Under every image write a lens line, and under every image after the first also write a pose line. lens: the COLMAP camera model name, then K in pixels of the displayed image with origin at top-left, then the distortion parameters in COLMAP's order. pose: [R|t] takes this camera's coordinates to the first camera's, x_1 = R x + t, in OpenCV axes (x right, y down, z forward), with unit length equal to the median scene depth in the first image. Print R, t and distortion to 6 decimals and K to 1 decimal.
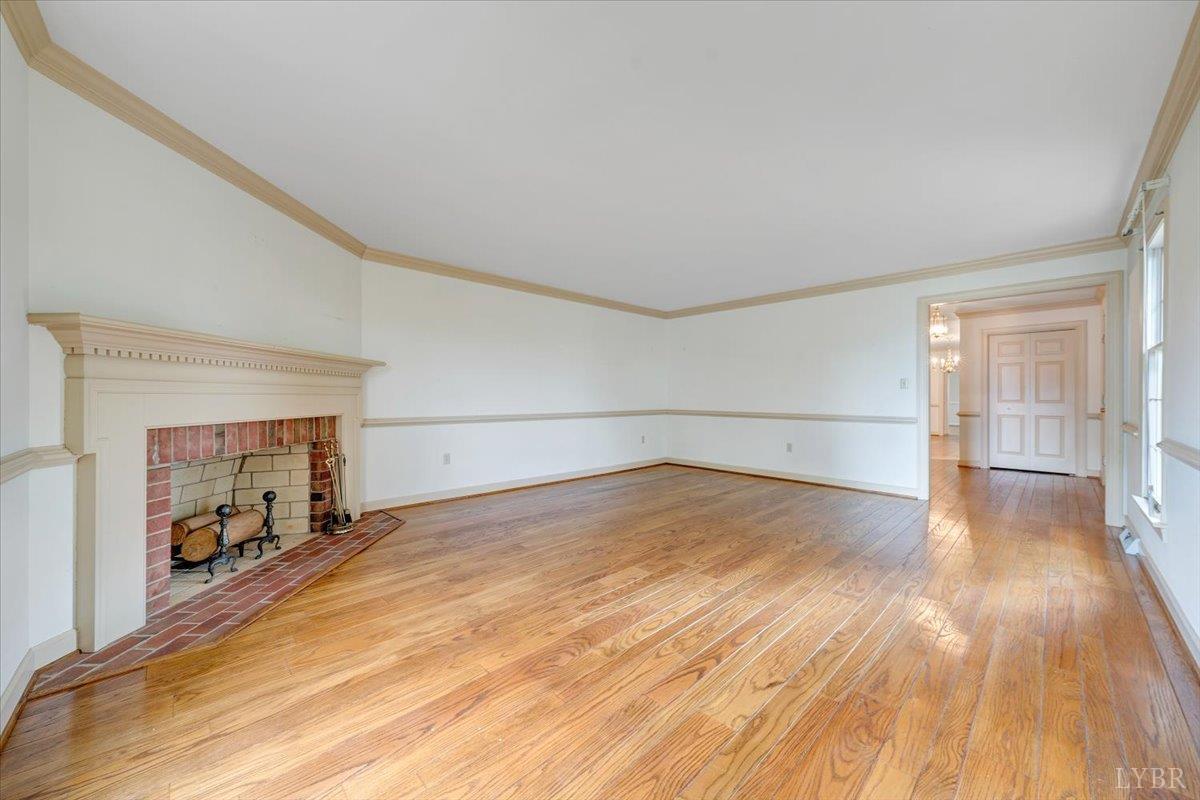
lens RADIAL K [[458.7, 0, 591.2], [0, 458.7, 398.4], [0, 0, 1]] dist [0.000155, 0.000025]
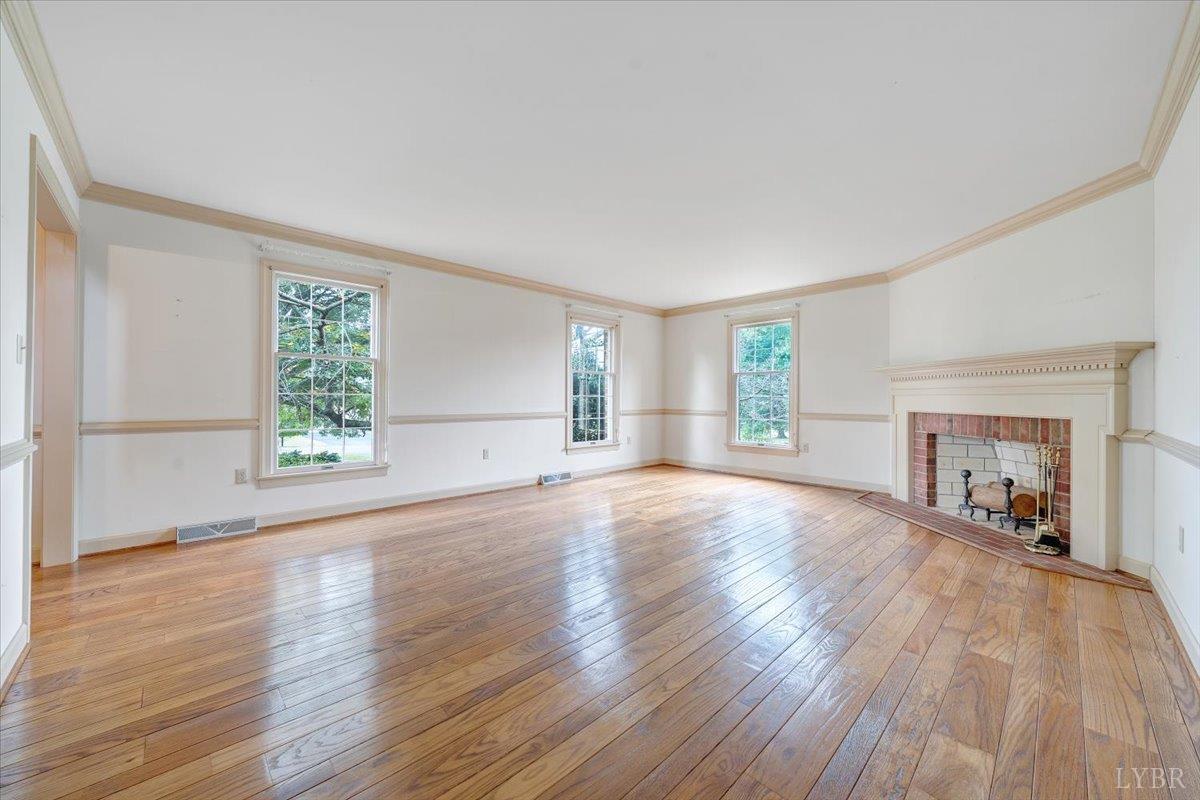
lens RADIAL K [[458.7, 0, 602.7], [0, 458.7, 395.2], [0, 0, 1]] dist [0.000155, 0.000025]
pose [[-0.999928, -0.009321, 0.007595, 0.337109], [-0.009359, 0.999944, -0.004948, 0.008091], [-0.007548, -0.005019, -0.999959, 2.268353]]
